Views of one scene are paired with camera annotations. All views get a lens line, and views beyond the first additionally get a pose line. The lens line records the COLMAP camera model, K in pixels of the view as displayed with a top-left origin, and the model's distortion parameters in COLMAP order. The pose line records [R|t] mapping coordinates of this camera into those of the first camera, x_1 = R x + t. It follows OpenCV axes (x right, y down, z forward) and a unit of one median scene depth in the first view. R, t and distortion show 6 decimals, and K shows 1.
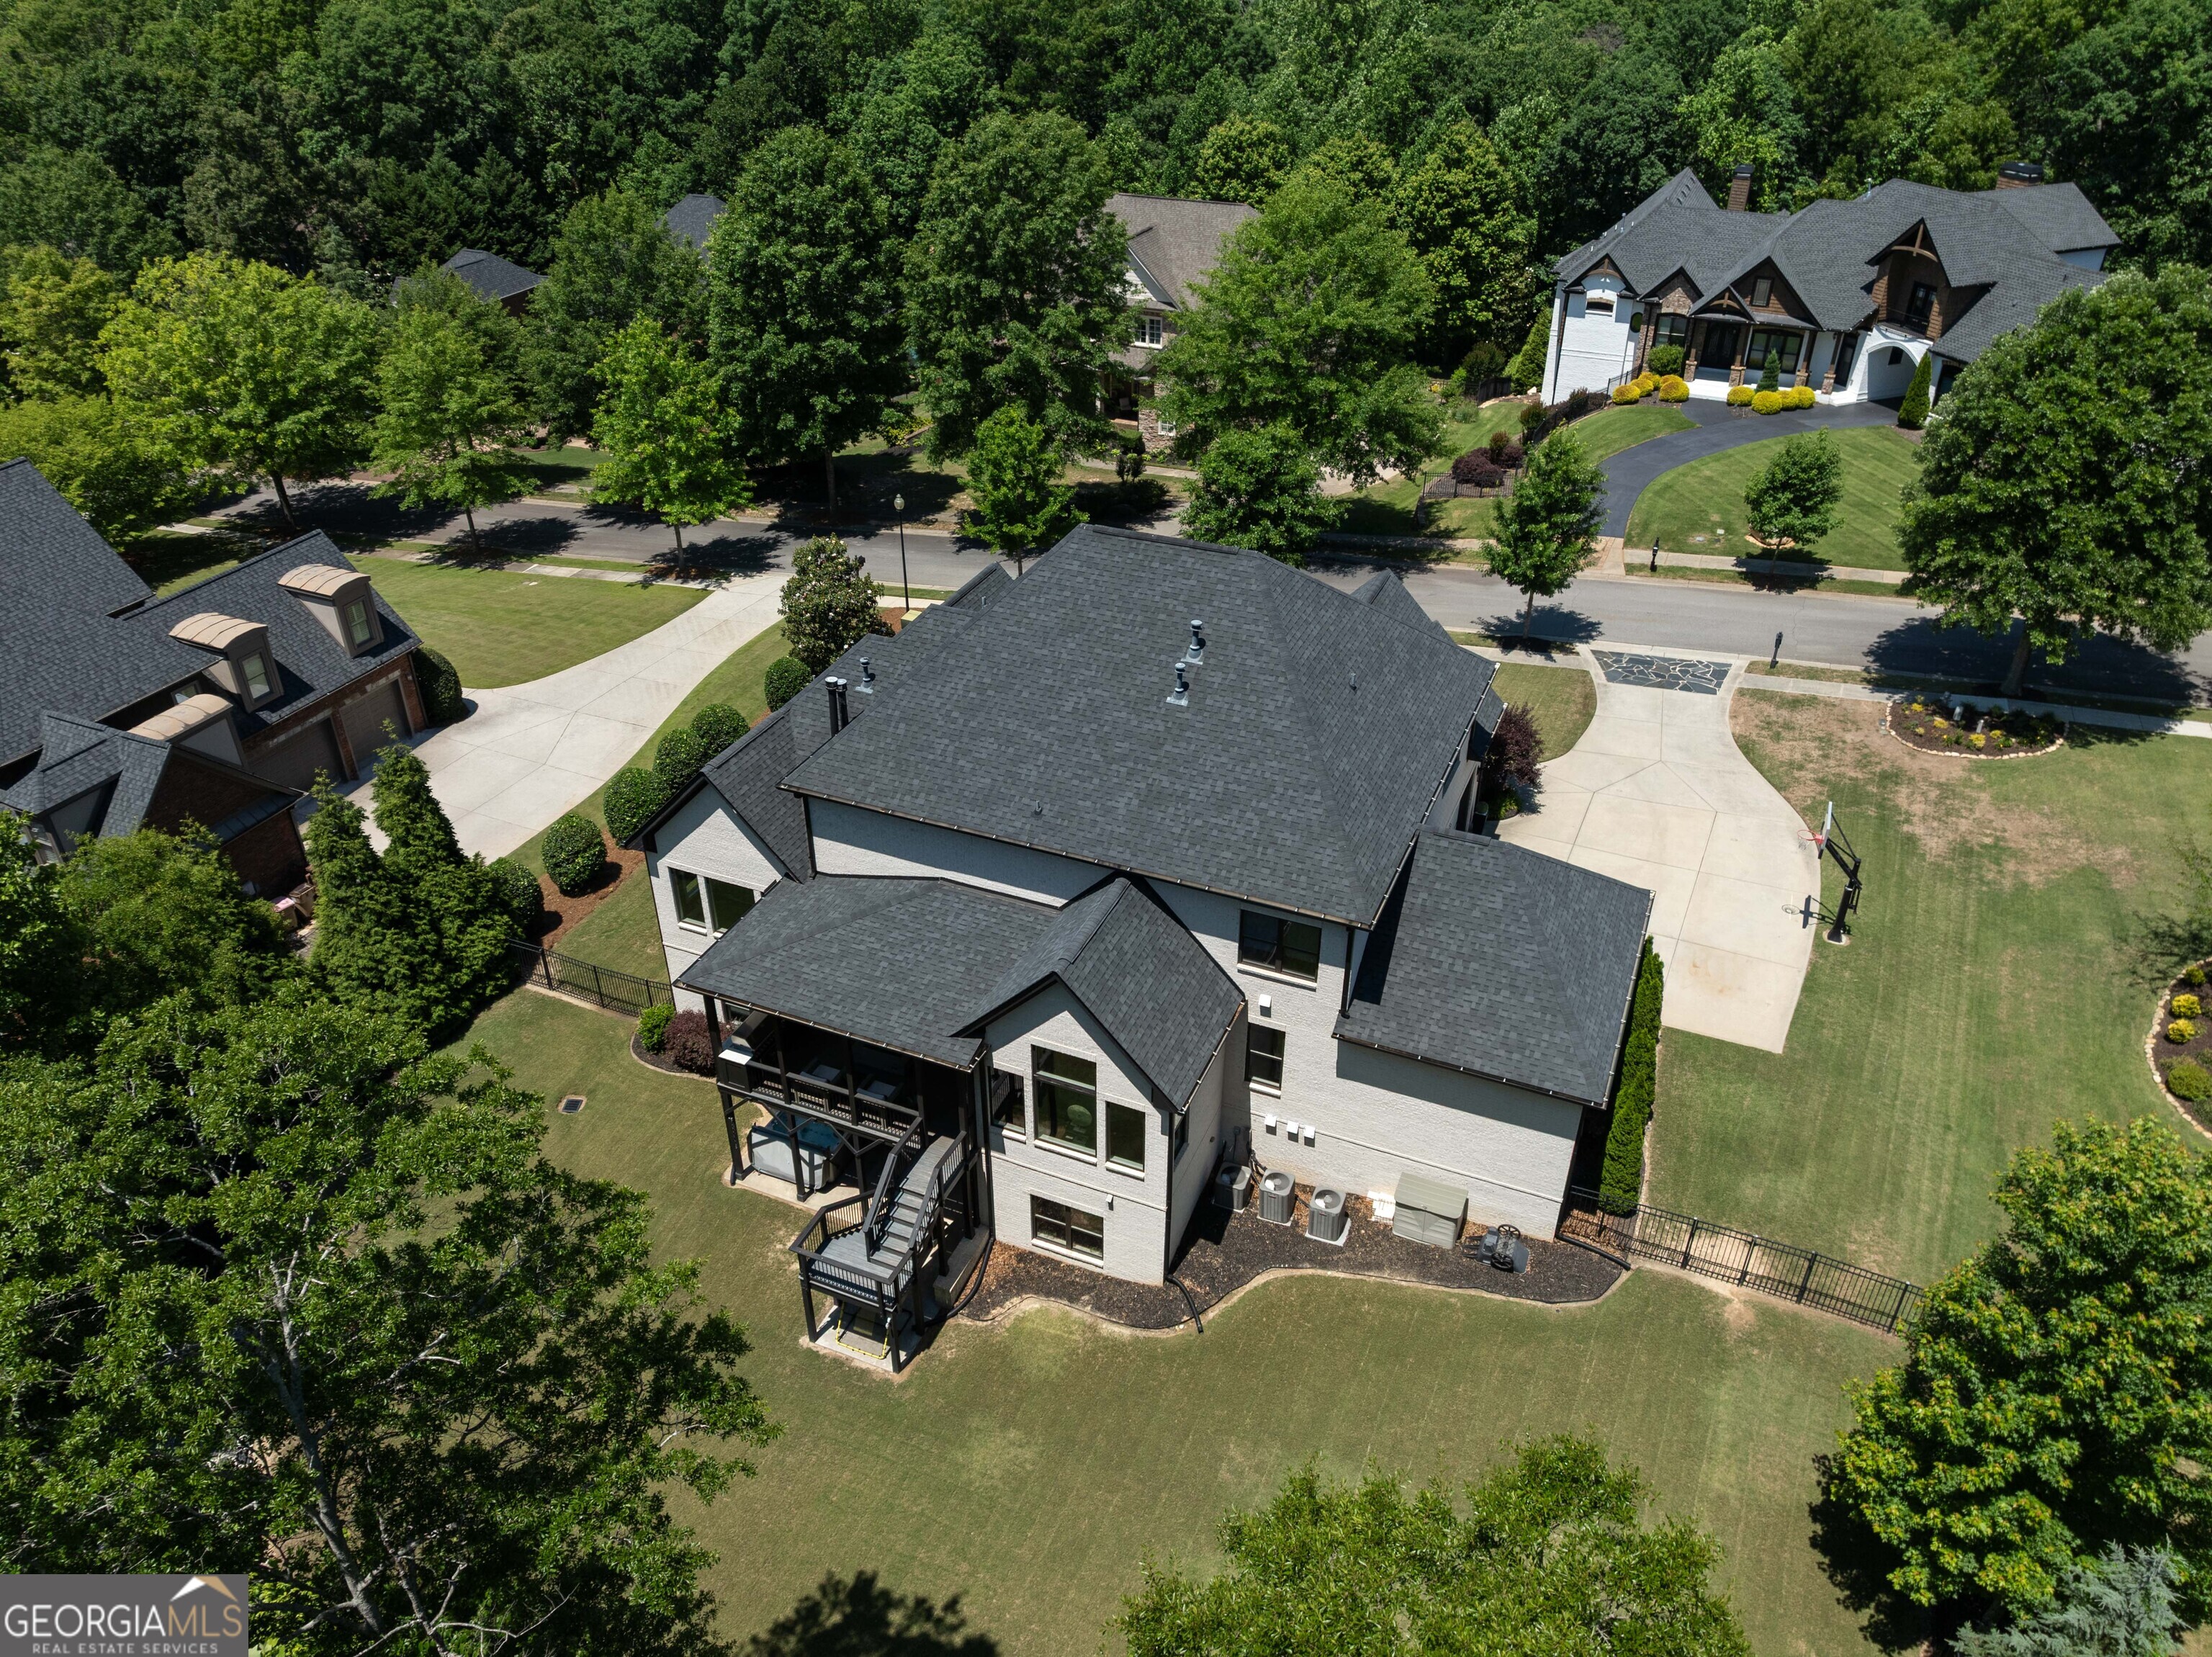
lens RADIAL K [[1547.9, 0, 1106.0], [0, 1547.9, 828.5], [0, 0, 1]] dist [-0.017975, -0.000729]
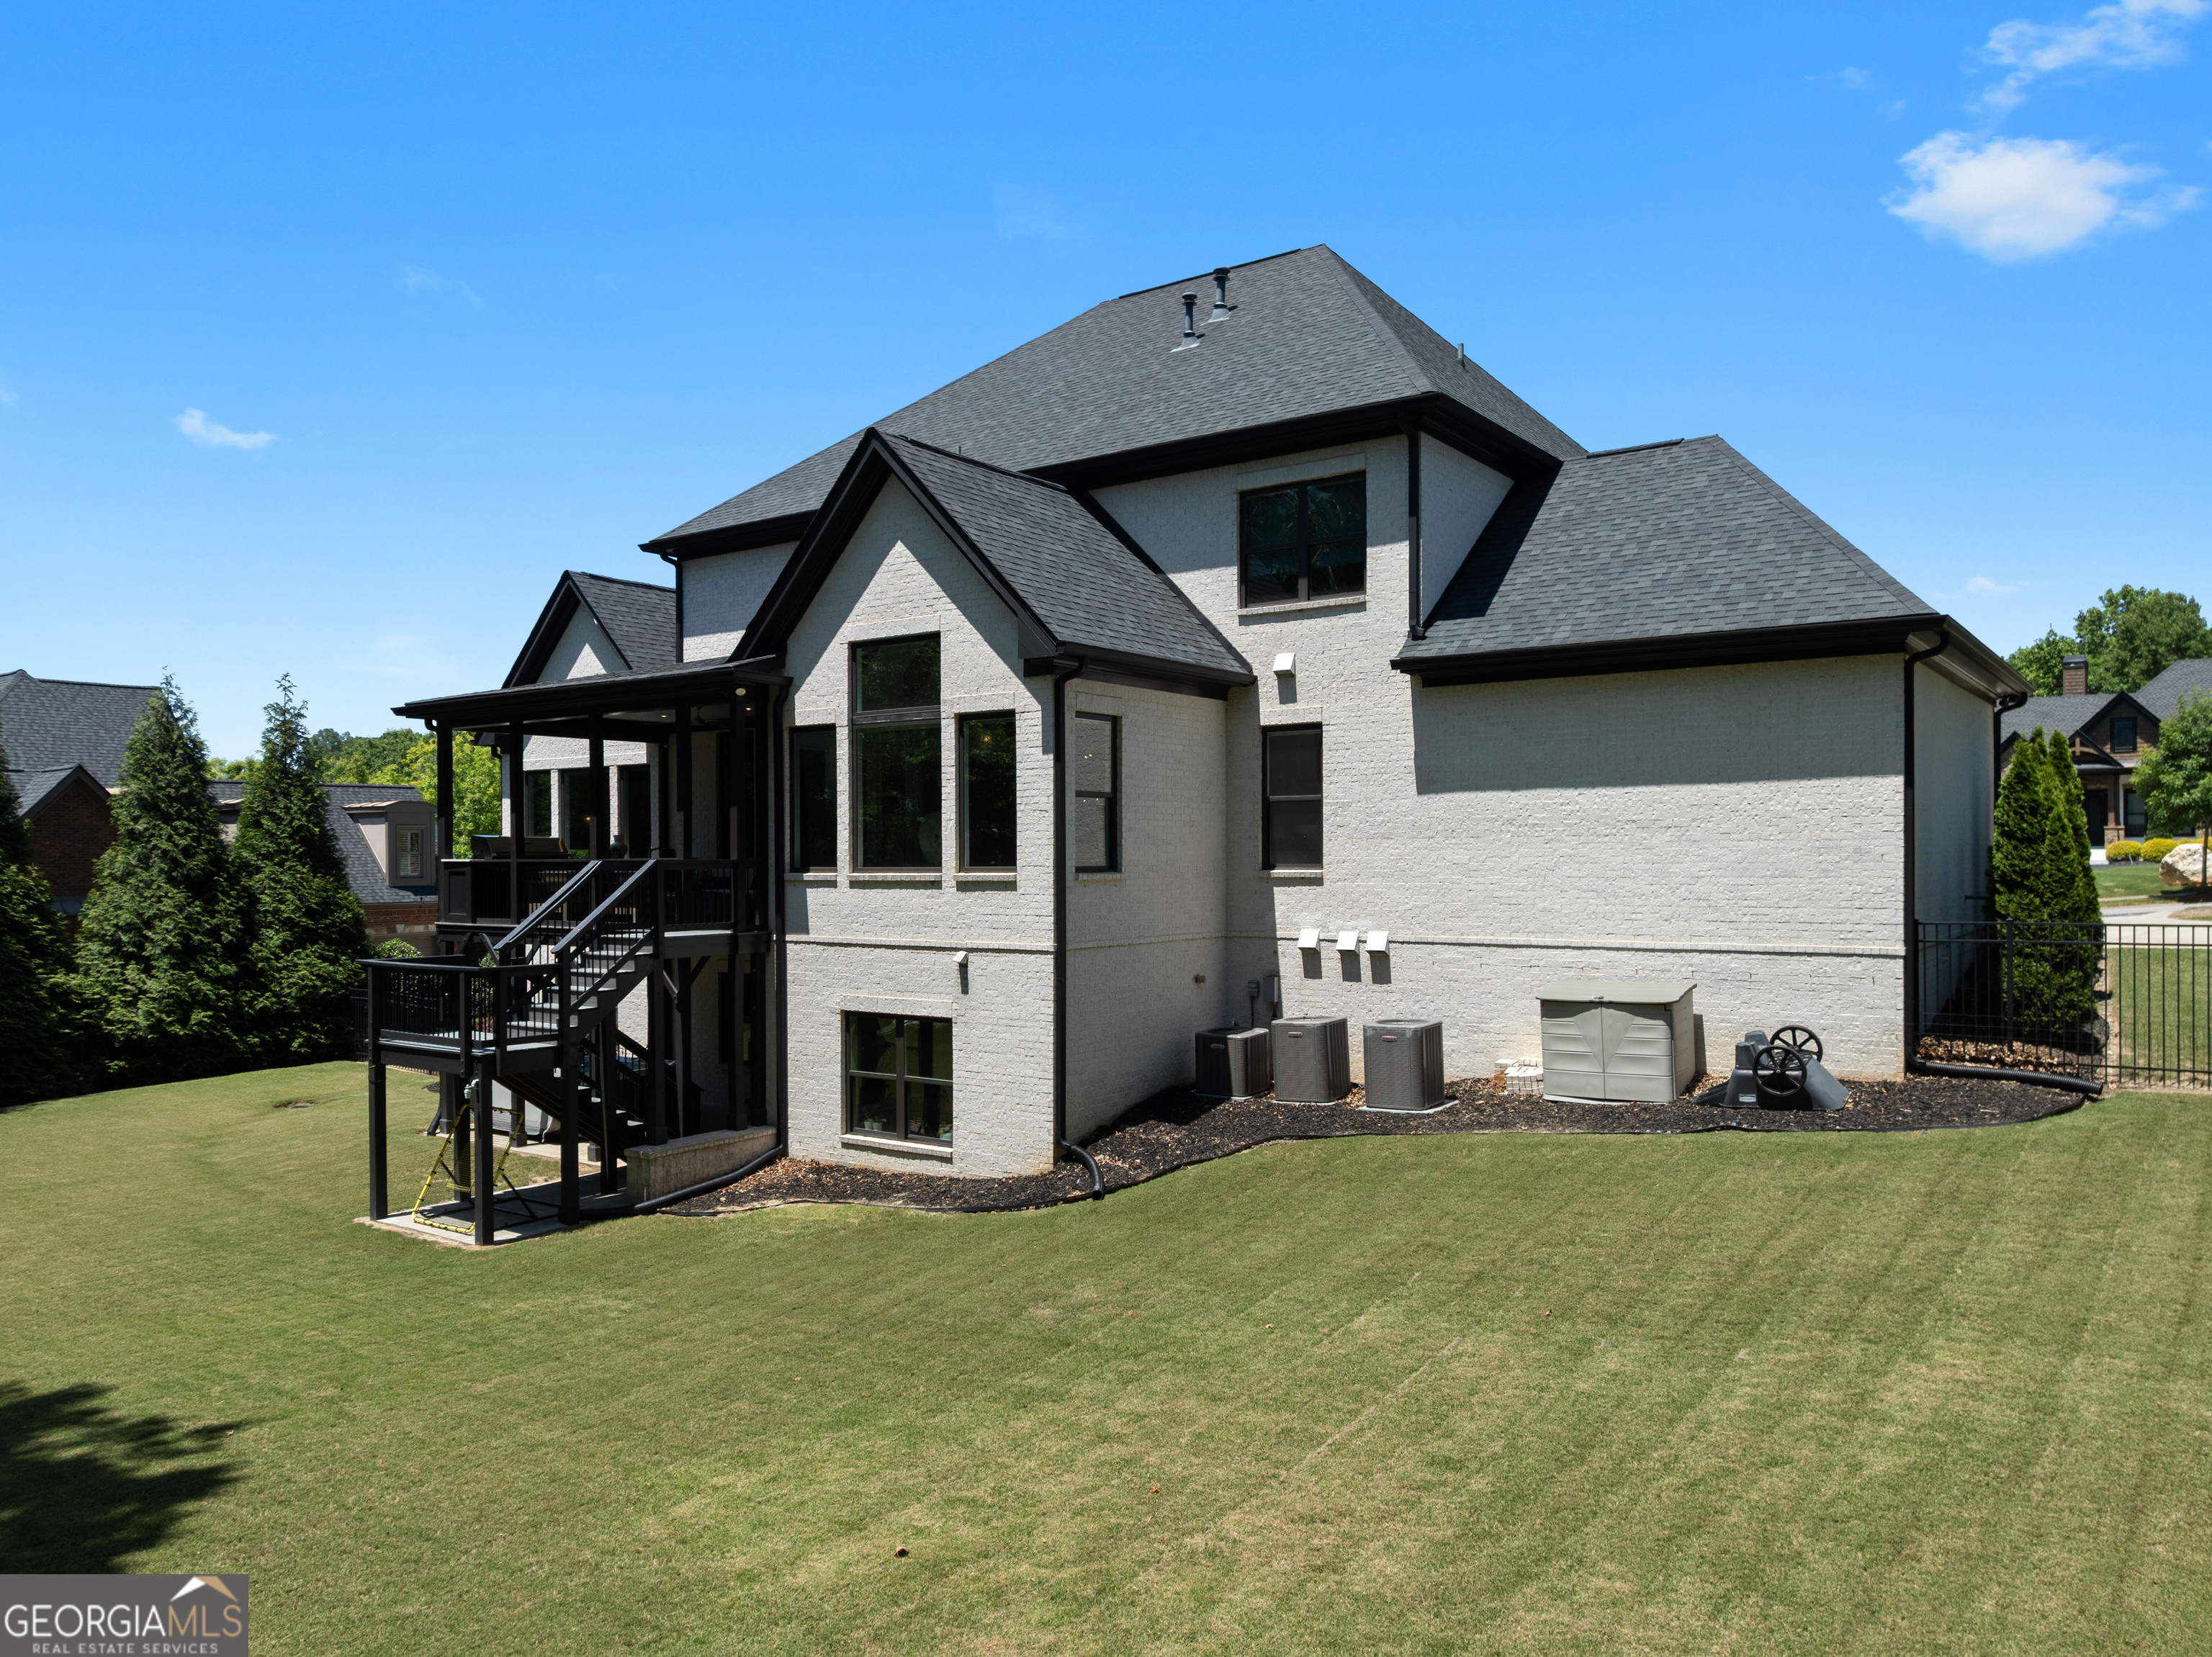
lens RADIAL K [[1570.9, 0, 1106.0], [0, 1570.9, 828.5], [0, 0, 1]] dist [-0.101748, 0.150736]
pose [[0.976155, -0.006891, -0.216963, 0.162826], [-0.114873, 0.831676, -0.543248, 0.478845], [0.184187, 0.555218, 0.811054, 0.558371]]
